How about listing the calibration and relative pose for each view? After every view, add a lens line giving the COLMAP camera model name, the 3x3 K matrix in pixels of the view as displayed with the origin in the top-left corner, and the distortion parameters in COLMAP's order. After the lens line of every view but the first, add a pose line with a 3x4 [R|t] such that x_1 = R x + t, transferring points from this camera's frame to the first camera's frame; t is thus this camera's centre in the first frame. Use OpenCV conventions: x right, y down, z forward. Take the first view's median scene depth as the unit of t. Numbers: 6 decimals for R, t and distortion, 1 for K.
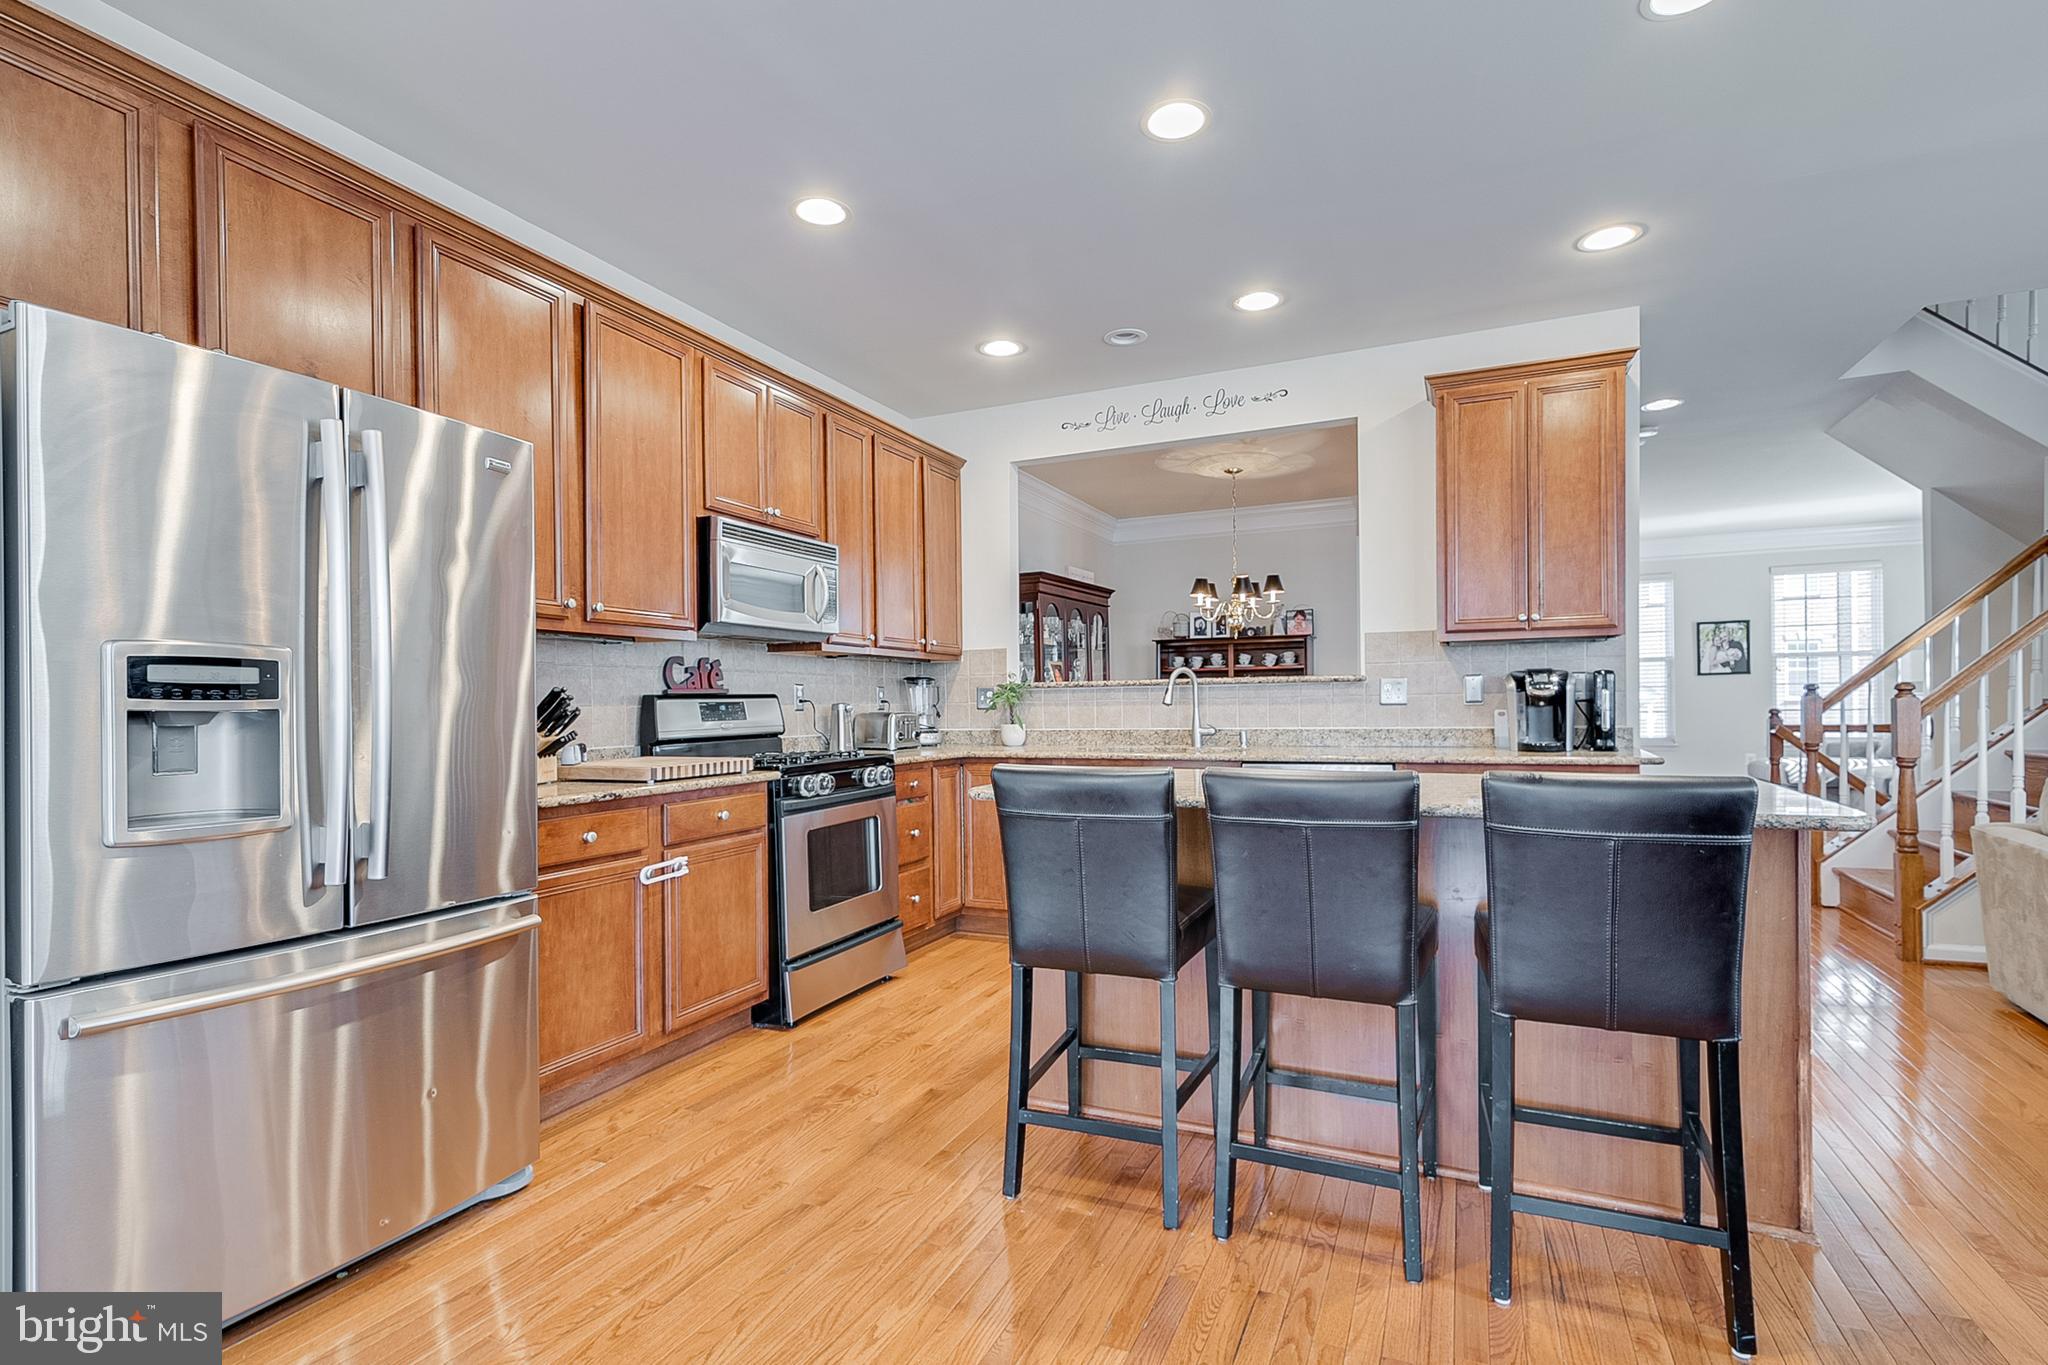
lens RADIAL K [[1001.5, 0, 997.3], [0, 1001.5, 703.1], [0, 0, 1]] dist [0.022596, -0.006858]
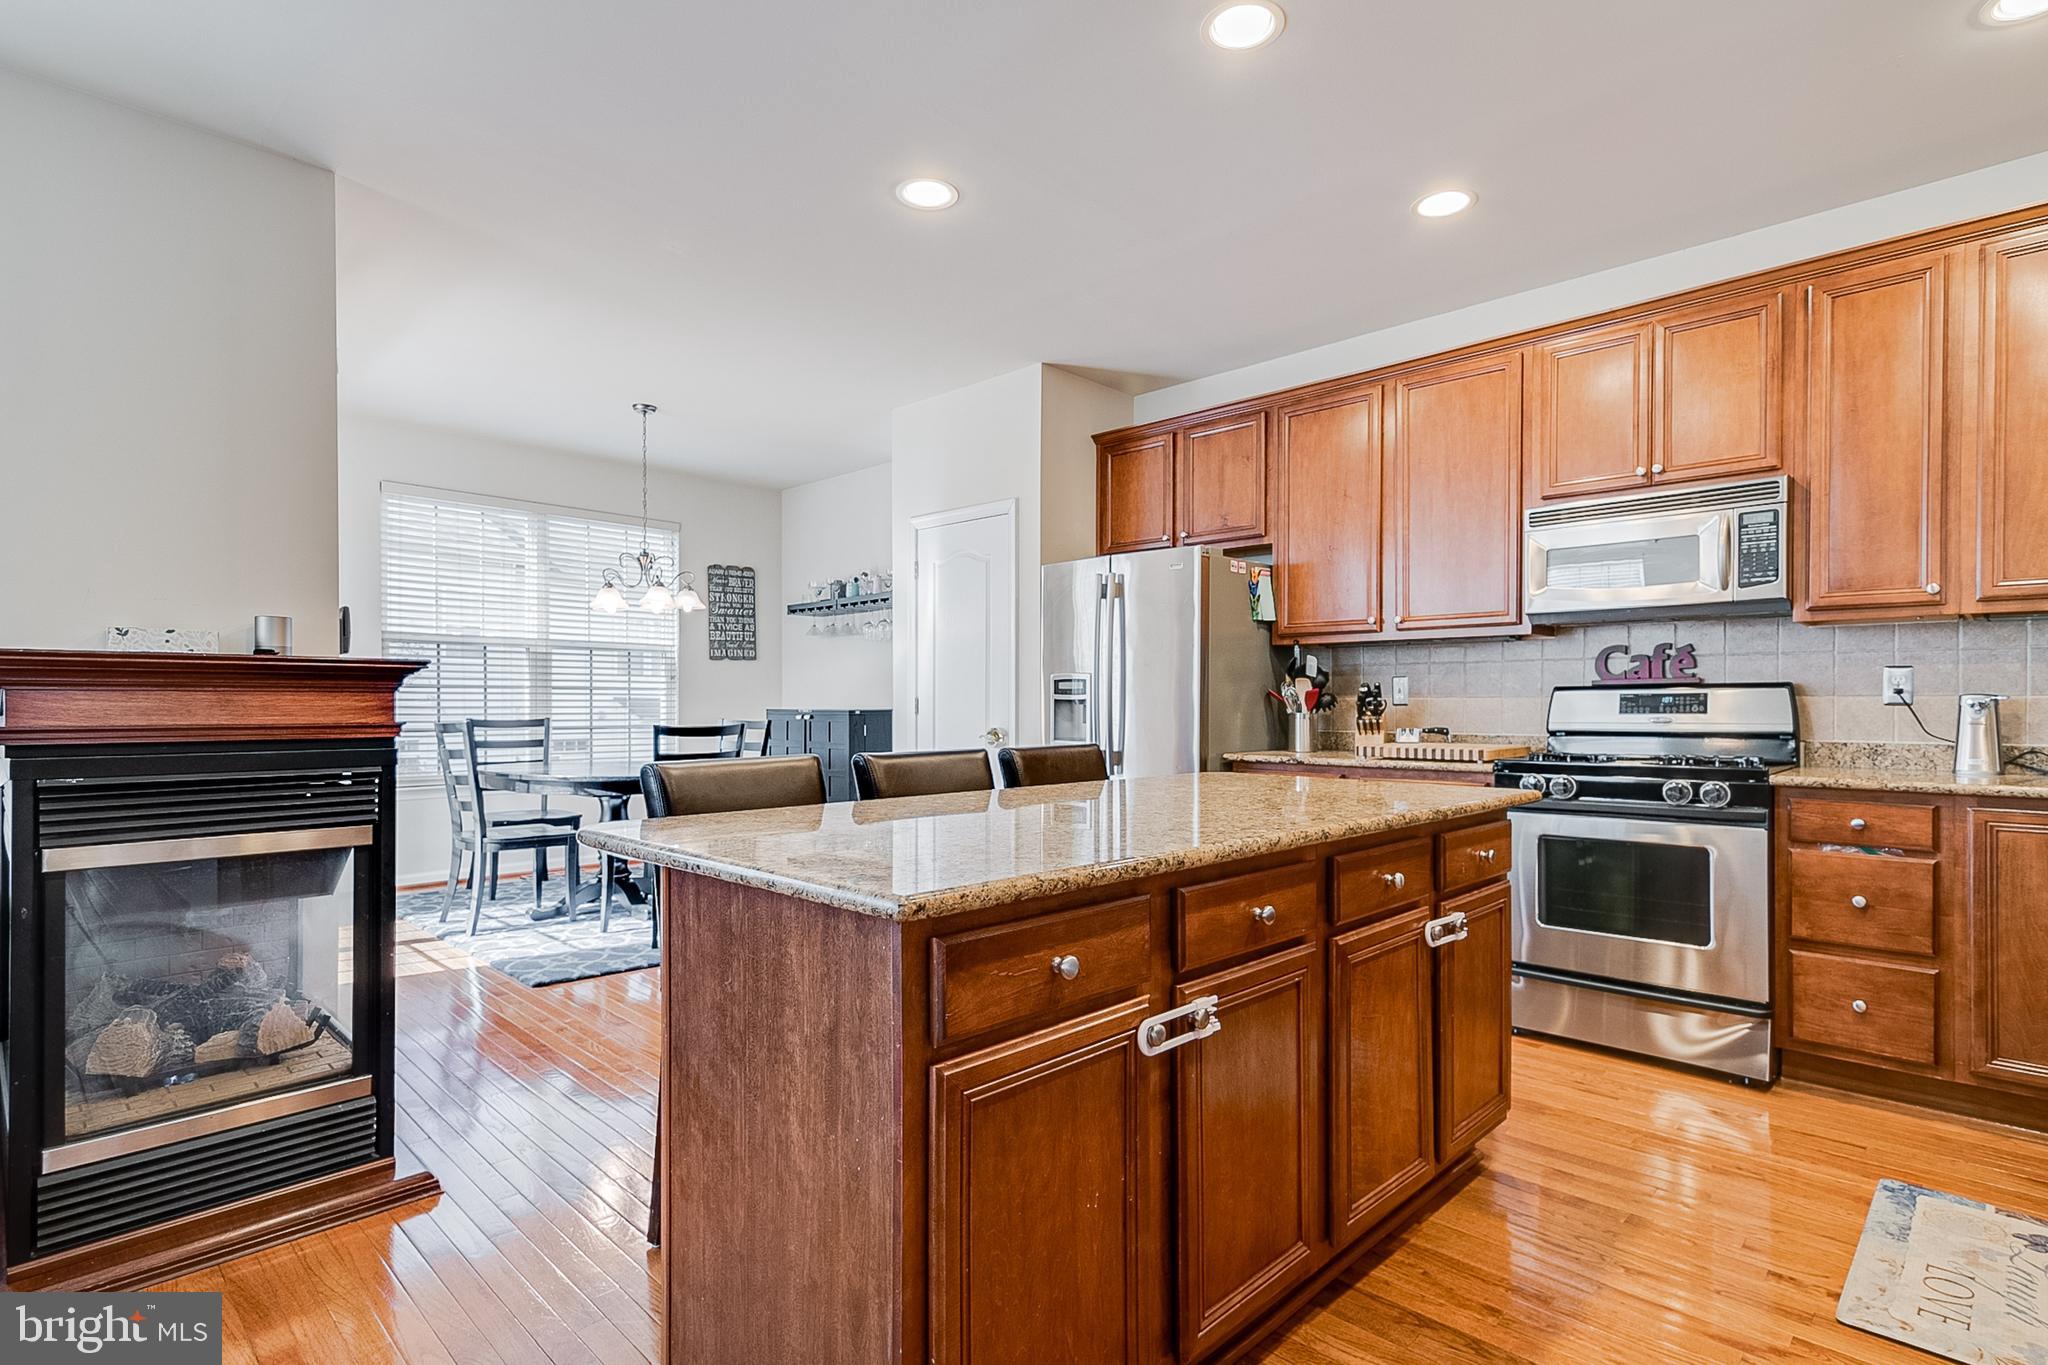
lens RADIAL K [[1001.5, 0, 1043.2], [0, 1001.5, 700.9], [0, 0, 1]] dist [0.022596, -0.006858]
pose [[-0.326689, 0.009167, -0.945087, 0.675887], [0.004686, 0.999956, 0.008079, -0.003690], [0.945120, -0.001789, -0.326718, 0.711177]]
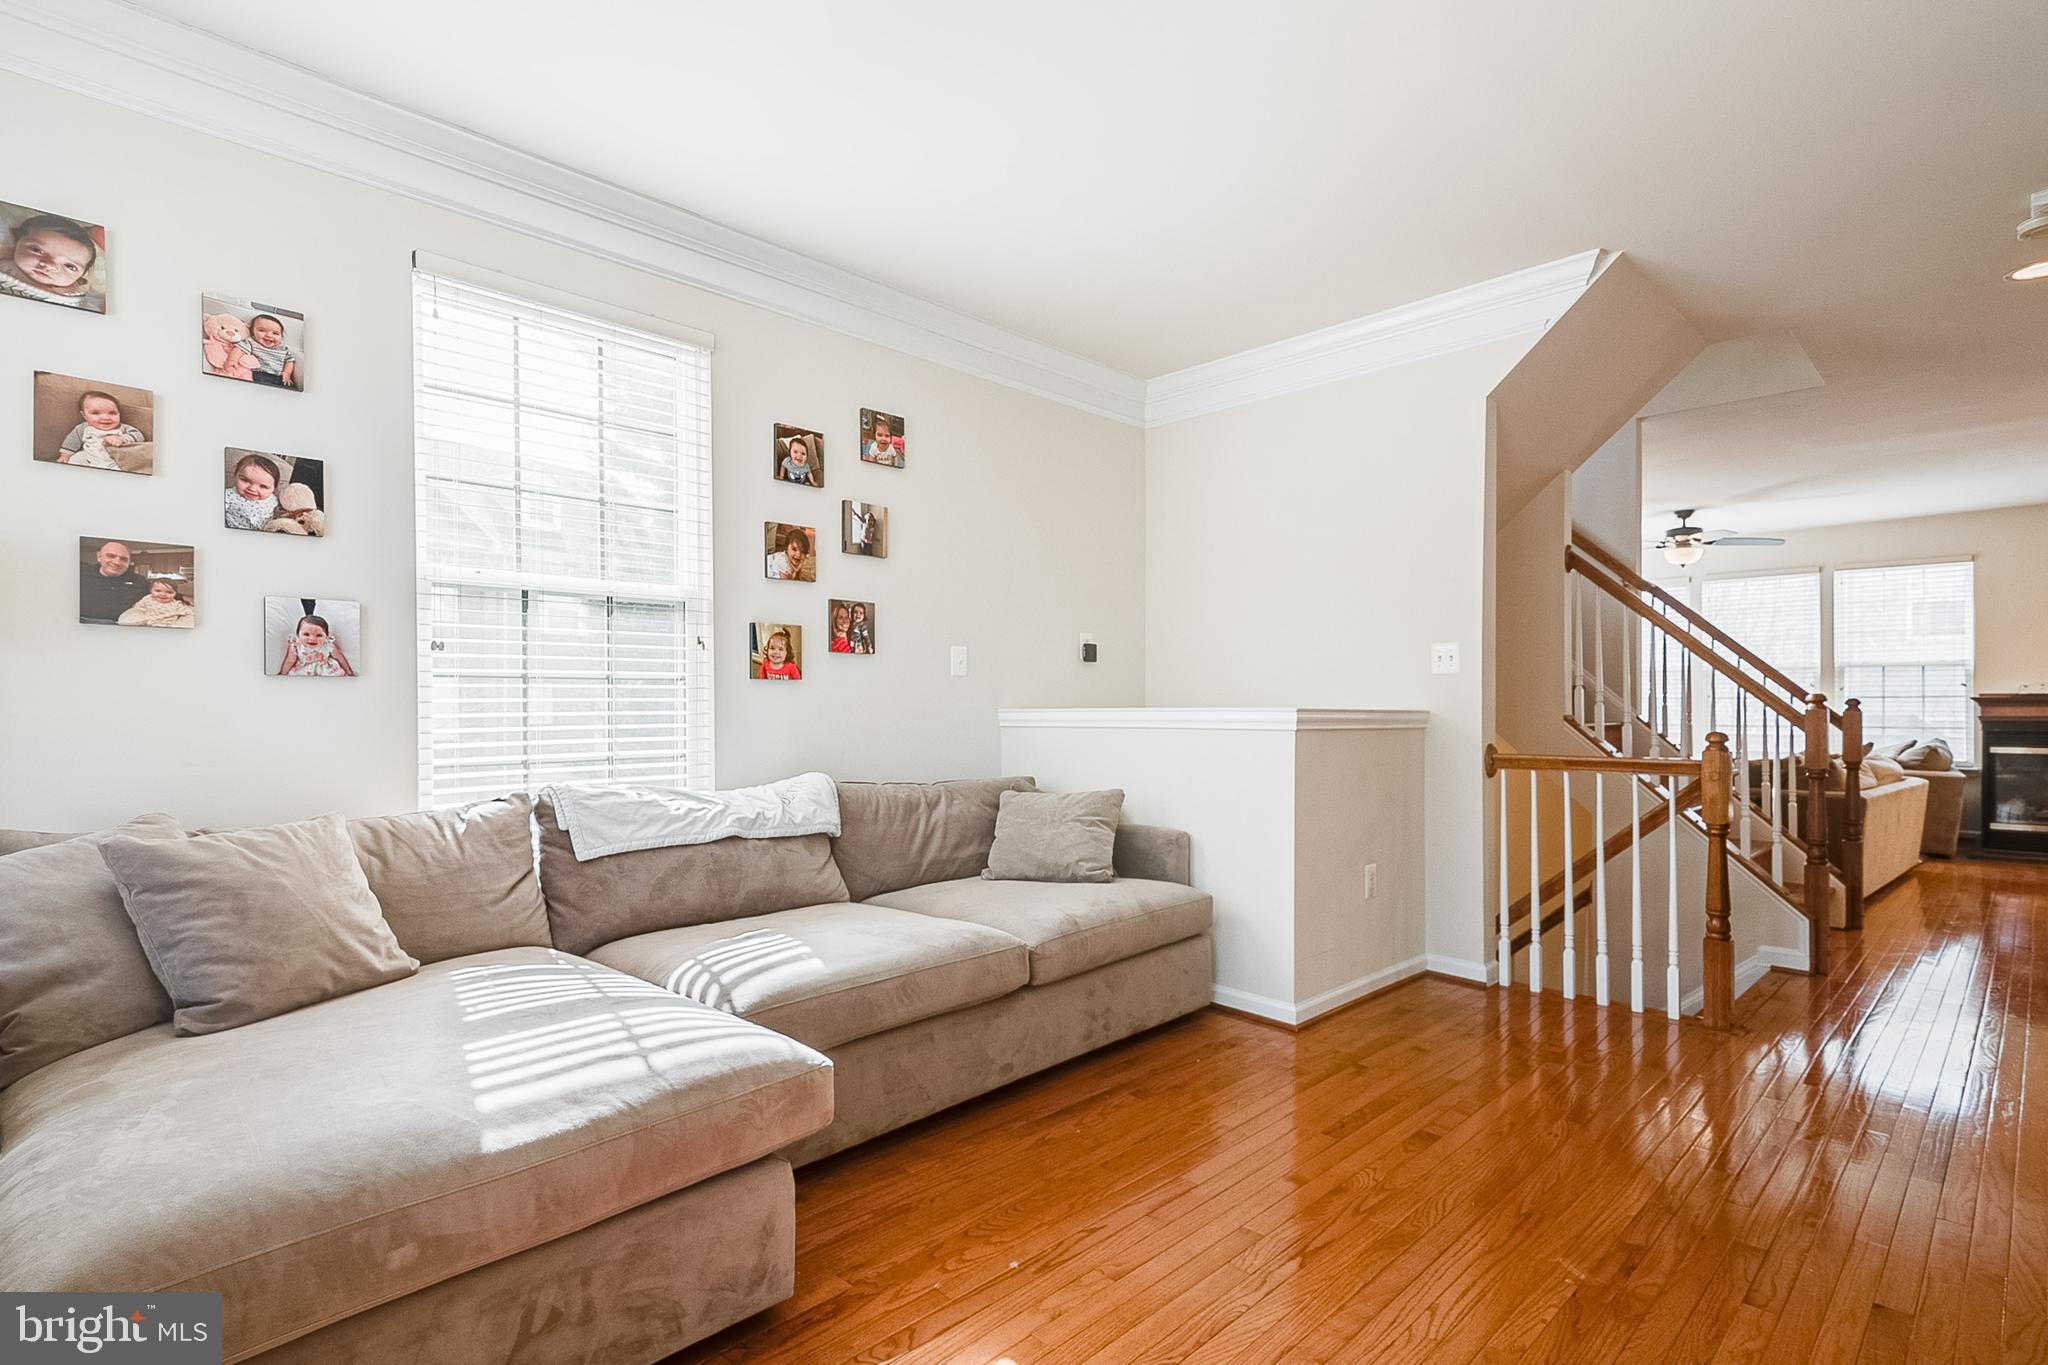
lens RADIAL K [[1001.5, 0, 1023.3], [0, 1001.5, 701.7], [0, 0, 1]] dist [0.022596, -0.006858]
pose [[-0.935105, 0.010018, 0.354230, 1.371810], [0.007860, 0.999941, -0.007529, -0.016290], [-0.354284, -0.004256, -0.935128, 2.471117]]
